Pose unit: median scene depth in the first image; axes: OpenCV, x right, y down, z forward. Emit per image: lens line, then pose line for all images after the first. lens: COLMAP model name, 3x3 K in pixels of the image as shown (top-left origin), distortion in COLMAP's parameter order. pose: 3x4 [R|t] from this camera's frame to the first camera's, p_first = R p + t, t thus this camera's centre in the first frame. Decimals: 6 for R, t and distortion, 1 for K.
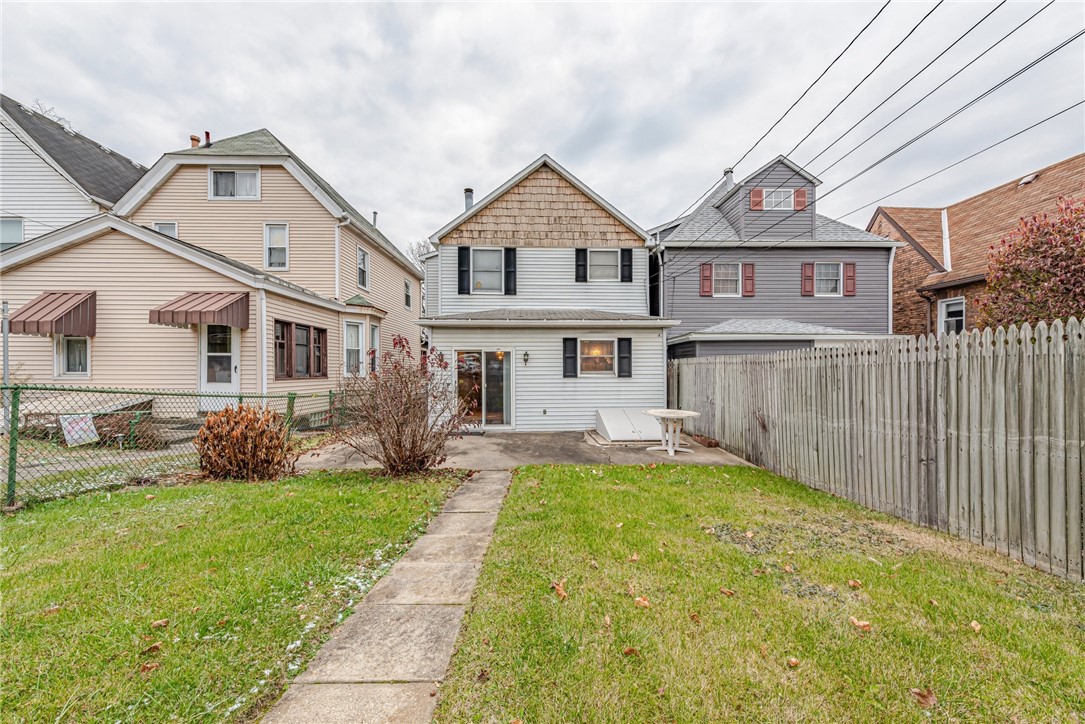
lens RADIAL K [[432.0, 0, 542.6], [0, 432.0, 374.3], [0, 0, 1]] dist [0.000821, 0.000054]
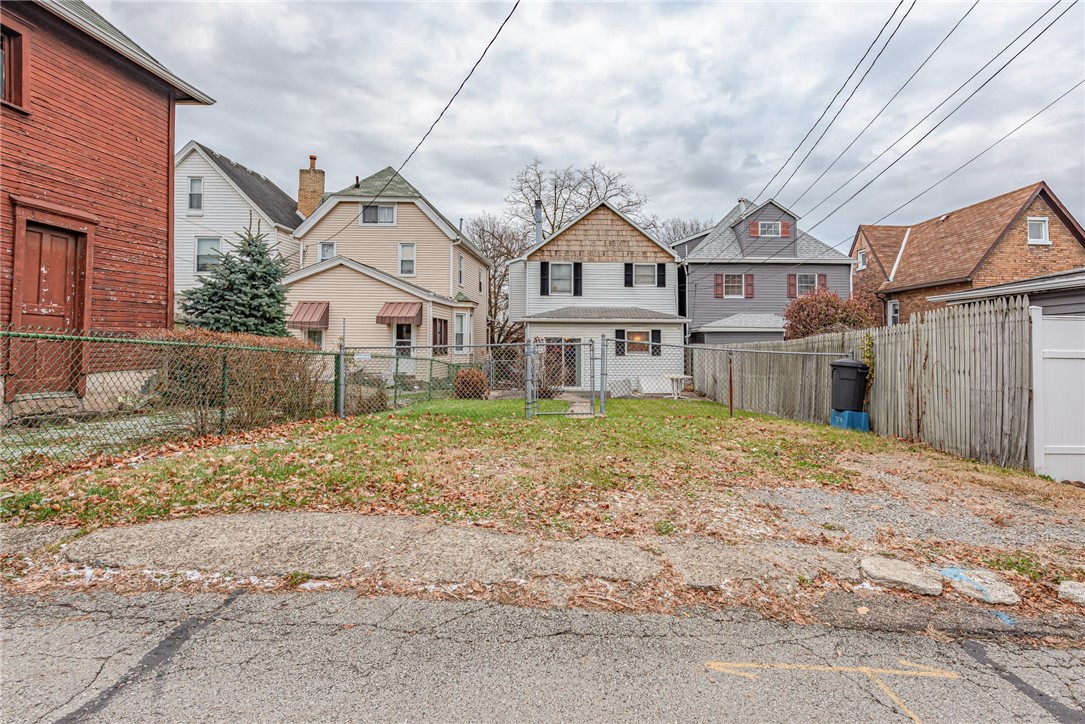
lens RADIAL K [[590.1, 0, 541.9], [0, 590.1, 335.6], [0, 0, 1]] dist [0.001322, 0.000112]
pose [[0.997091, 0.002217, -0.076188, -0.045099], [-0.003566, 0.999839, -0.017566, -0.021605], [0.076137, 0.017787, 0.996939, -0.929620]]
